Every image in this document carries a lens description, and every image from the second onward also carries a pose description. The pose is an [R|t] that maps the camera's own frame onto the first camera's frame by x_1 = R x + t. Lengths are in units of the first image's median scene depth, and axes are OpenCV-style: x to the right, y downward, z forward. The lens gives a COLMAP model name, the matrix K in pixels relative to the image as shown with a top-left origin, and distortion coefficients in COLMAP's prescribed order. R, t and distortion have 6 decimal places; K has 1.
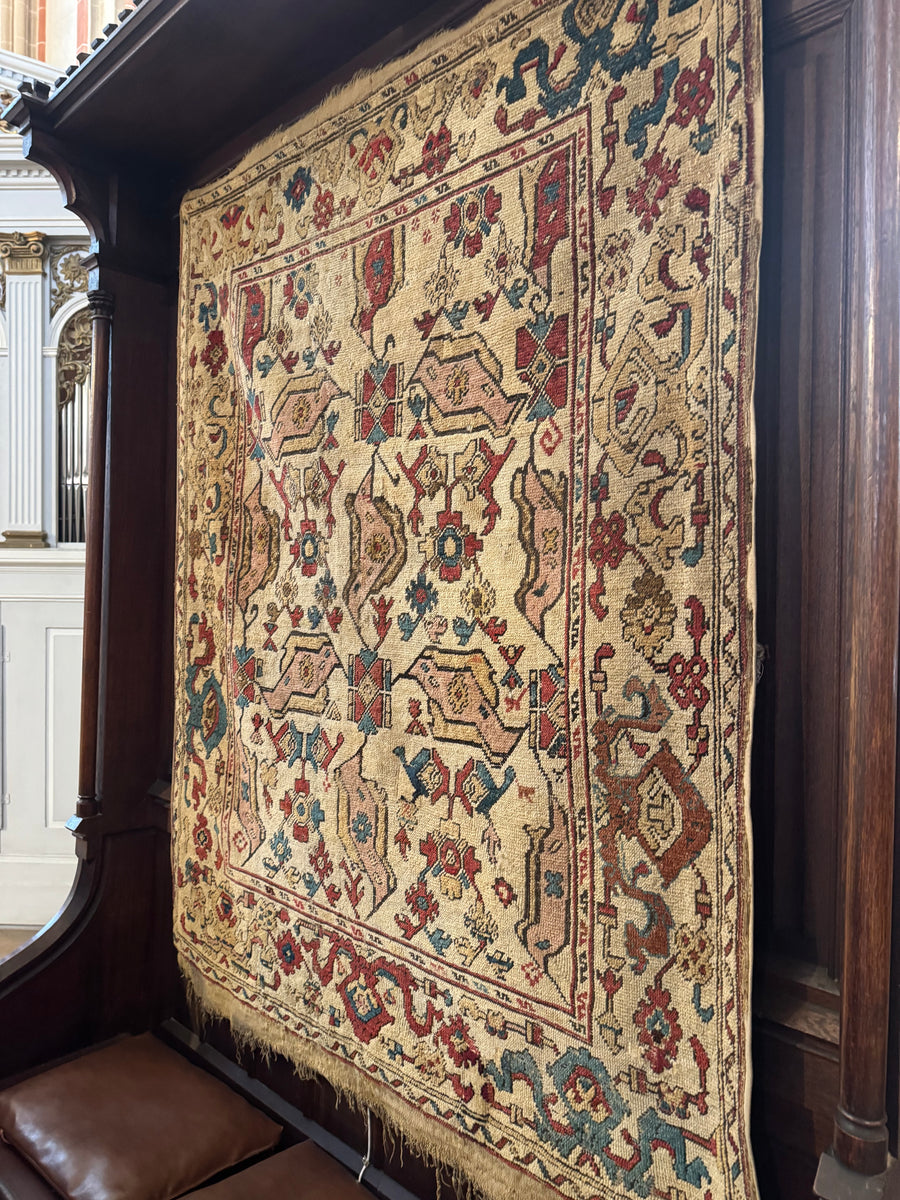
lens RADIAL K [[848.1, 0, 438.8], [0, 848.1, 604.7], [0, 0, 1]] dist [0.128108, -0.216396]
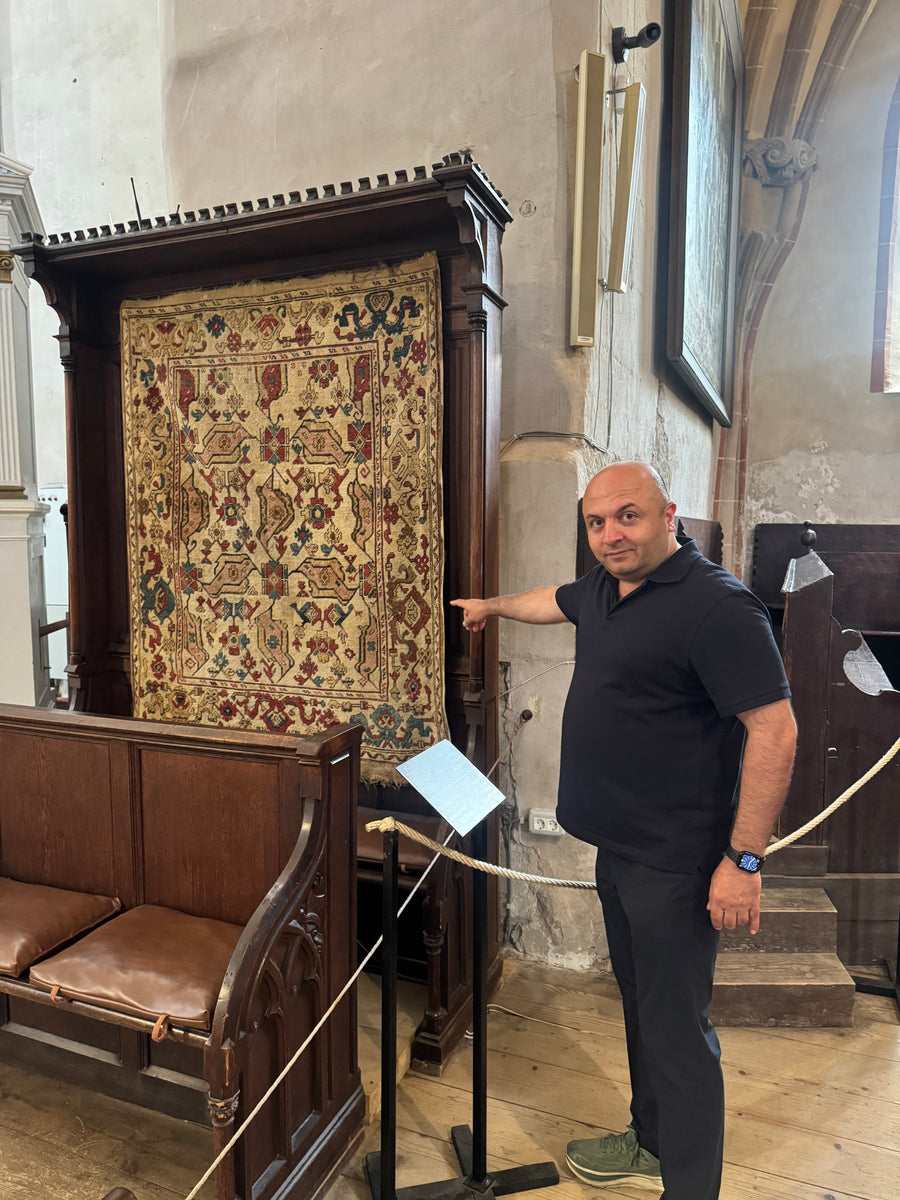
lens RADIAL K [[848.1, 0, 438.8], [0, 848.1, 604.7], [0, 0, 1]] dist [0.128108, -0.216396]
pose [[0.924762, -0.046143, 0.377739, -0.579227], [0.015863, 0.996433, 0.082884, -0.008461], [-0.380216, -0.070656, 0.922195, -1.297679]]
